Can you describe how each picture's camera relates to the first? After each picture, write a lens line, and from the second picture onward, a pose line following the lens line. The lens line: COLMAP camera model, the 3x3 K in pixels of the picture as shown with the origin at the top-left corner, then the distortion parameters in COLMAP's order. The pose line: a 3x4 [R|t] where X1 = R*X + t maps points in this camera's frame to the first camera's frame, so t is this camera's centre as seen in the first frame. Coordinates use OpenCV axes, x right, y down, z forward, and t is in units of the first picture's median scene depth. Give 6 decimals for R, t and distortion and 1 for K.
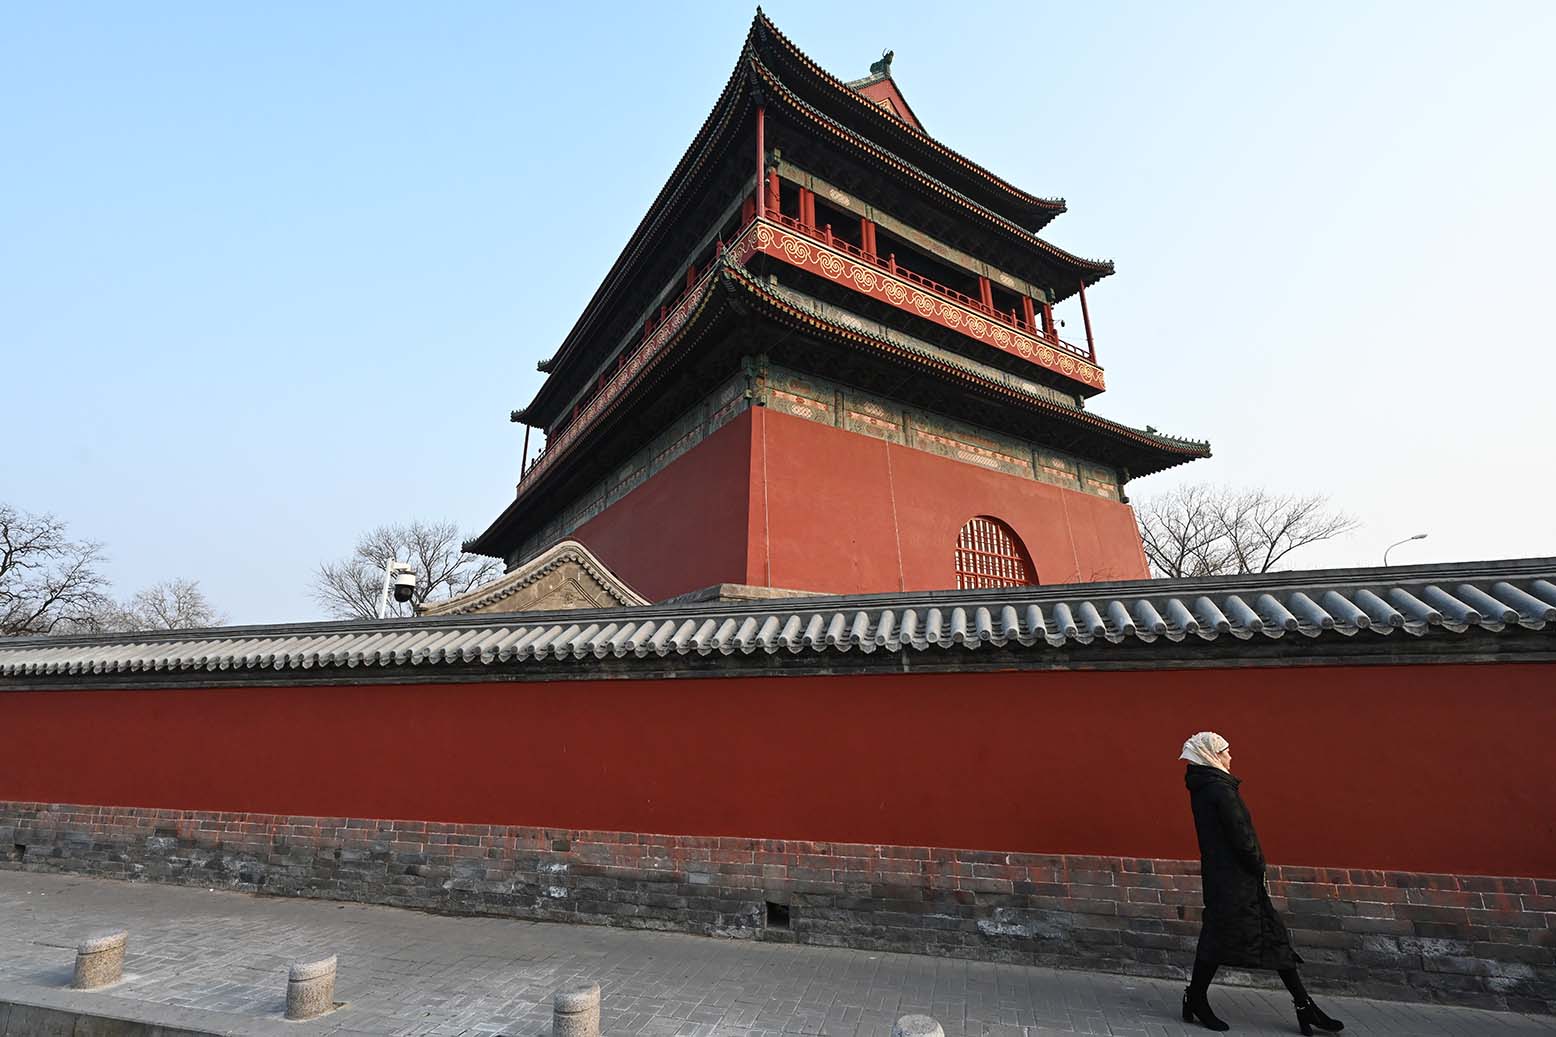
lens RADIAL K [[663.2, 0, 778.0], [0, 663.2, 518.5], [0, 0, 1]] dist [-0.001302, 0.000082]
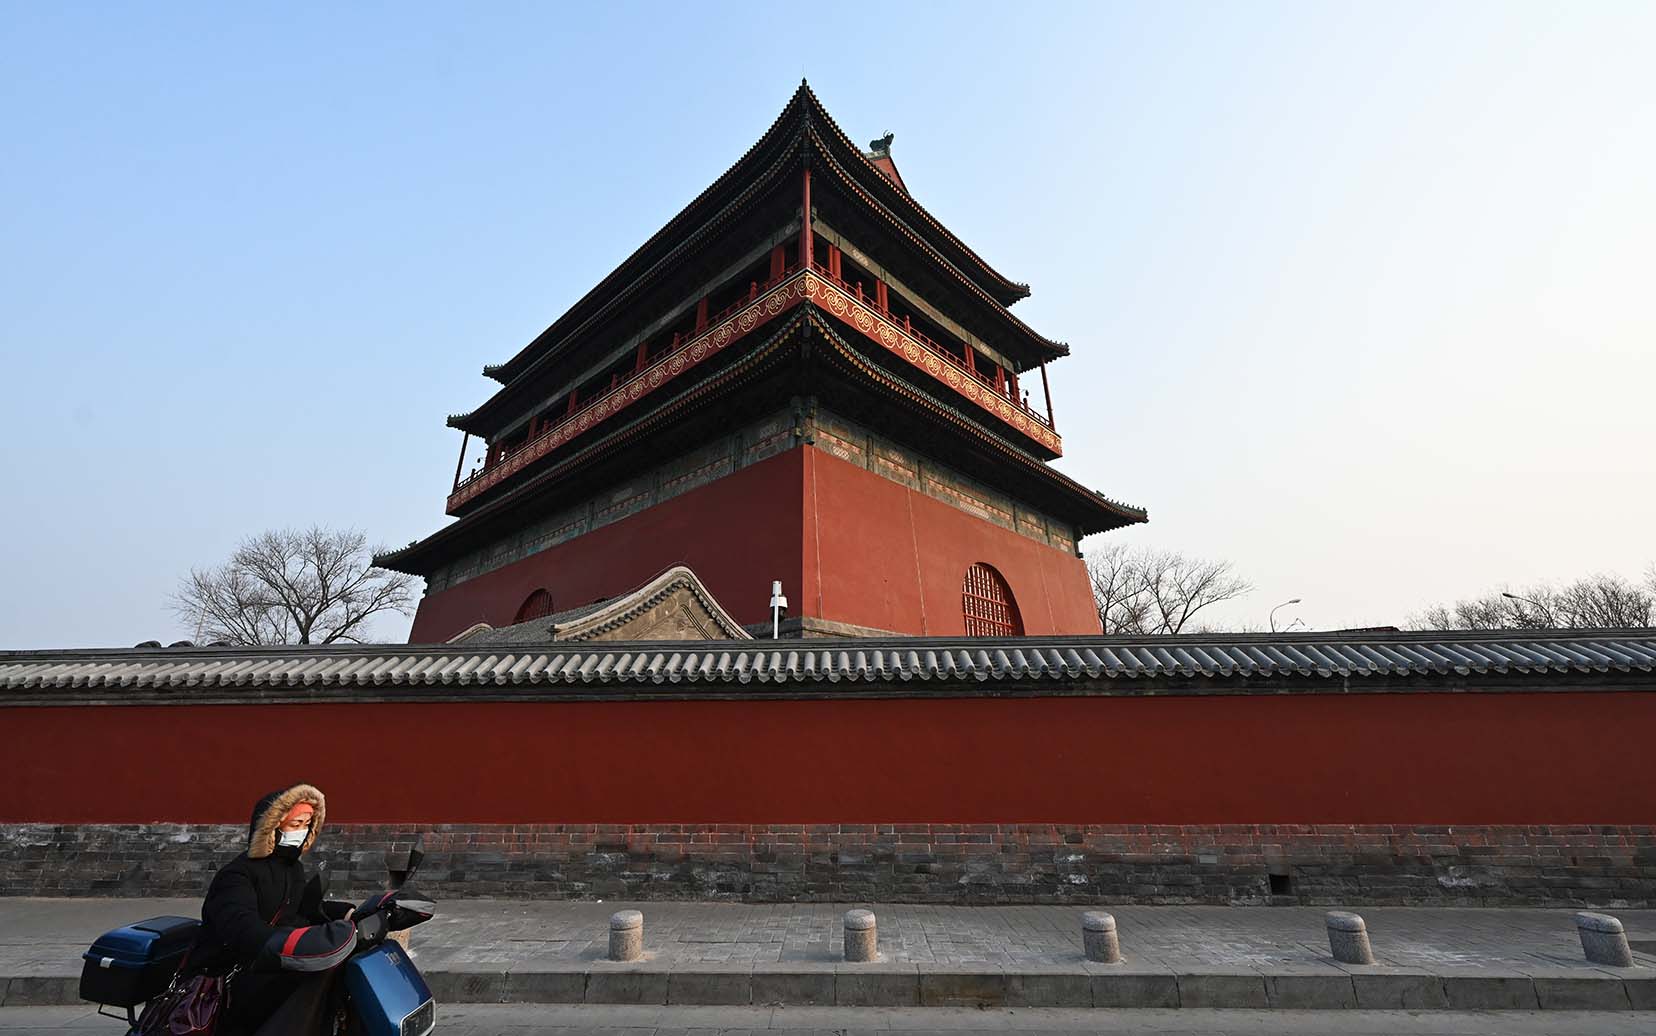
lens RADIAL K [[672.6, 0, 824.2], [0, 672.6, 488.9], [0, 0, 1]] dist [-0.001163, 0.000215]
pose [[0.974956, 0.082539, 0.206513, -0.201928], [-0.062481, 0.992837, -0.101842, 0.004742], [-0.213439, 0.086388, 0.973129, -0.023654]]
